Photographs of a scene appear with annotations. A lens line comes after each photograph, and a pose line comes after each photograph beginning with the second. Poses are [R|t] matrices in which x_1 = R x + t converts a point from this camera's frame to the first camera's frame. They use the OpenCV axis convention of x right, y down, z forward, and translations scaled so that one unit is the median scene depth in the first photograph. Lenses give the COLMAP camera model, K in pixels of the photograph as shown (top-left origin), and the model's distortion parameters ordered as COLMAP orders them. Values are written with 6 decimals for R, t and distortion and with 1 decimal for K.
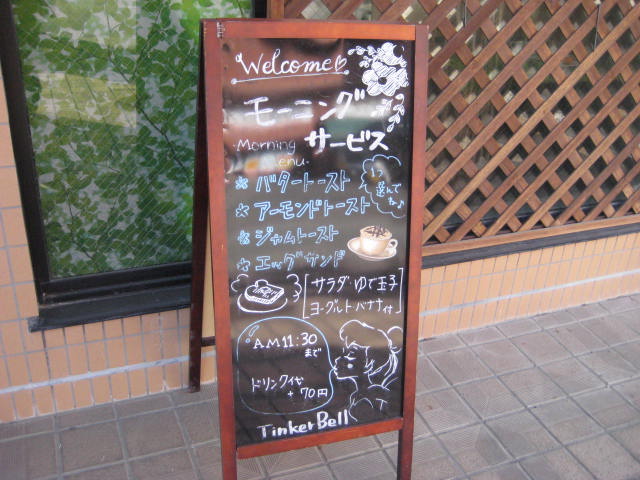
lens RADIAL K [[680.3, 0, 320.0], [0, 680.3, 240.0], [0, 0, 1]] dist [-0.084106, 0.041515]
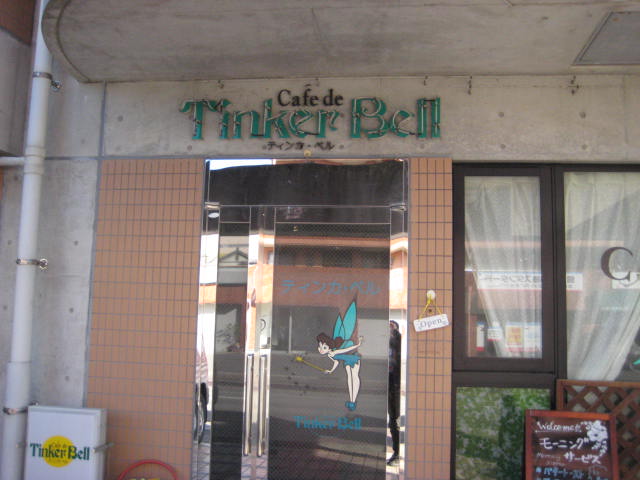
lens RADIAL K [[680.3, 0, 320.0], [0, 680.3, 240.0], [0, 0, 1]] dist [-0.084106, 0.041515]
pose [[0.877692, -0.076614, -0.473062, 0.421376], [-0.196721, 0.842534, -0.501436, 0.608213], [0.436988, 0.533167, 0.724413, -1.664336]]
